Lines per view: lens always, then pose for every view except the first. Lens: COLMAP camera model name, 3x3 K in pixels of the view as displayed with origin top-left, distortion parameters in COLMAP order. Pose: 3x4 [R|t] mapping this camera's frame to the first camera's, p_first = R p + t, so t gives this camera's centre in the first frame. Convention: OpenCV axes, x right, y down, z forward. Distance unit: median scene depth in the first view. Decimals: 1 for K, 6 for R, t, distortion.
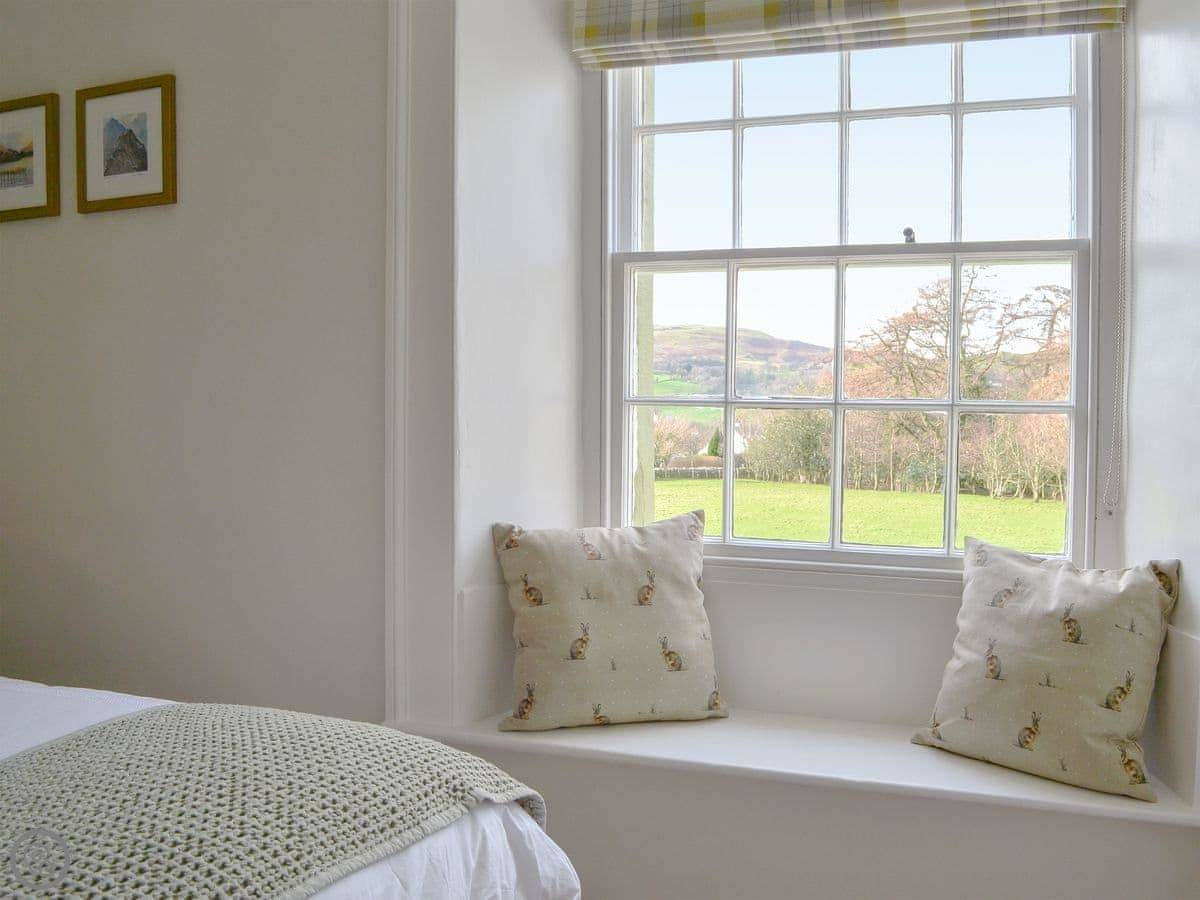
lens RADIAL K [[1102.1, 0, 607.7], [0, 1102.1, 443.8], [0, 0, 1]] dist [-0.095332, 0.000000]
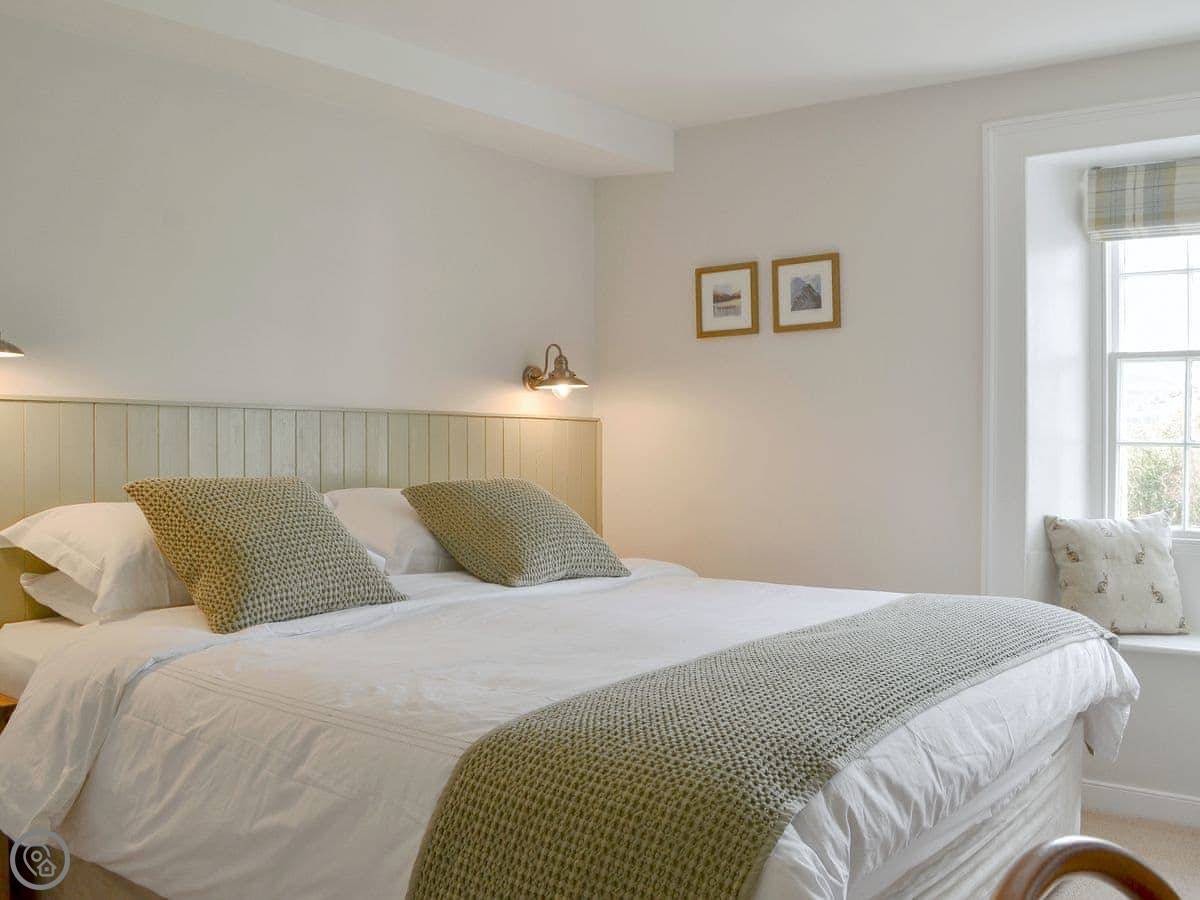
lens RADIAL K [[1102.1, 0, 592.4], [0, 1102.1, 459.7], [0, 0, 1]] dist [-0.095332, 0.000000]
pose [[0.960074, 0.000959, -0.279745, -0.292271], [-0.007189, 0.999748, -0.021248, 0.025792], [0.279654, 0.022411, 0.959839, -0.770497]]
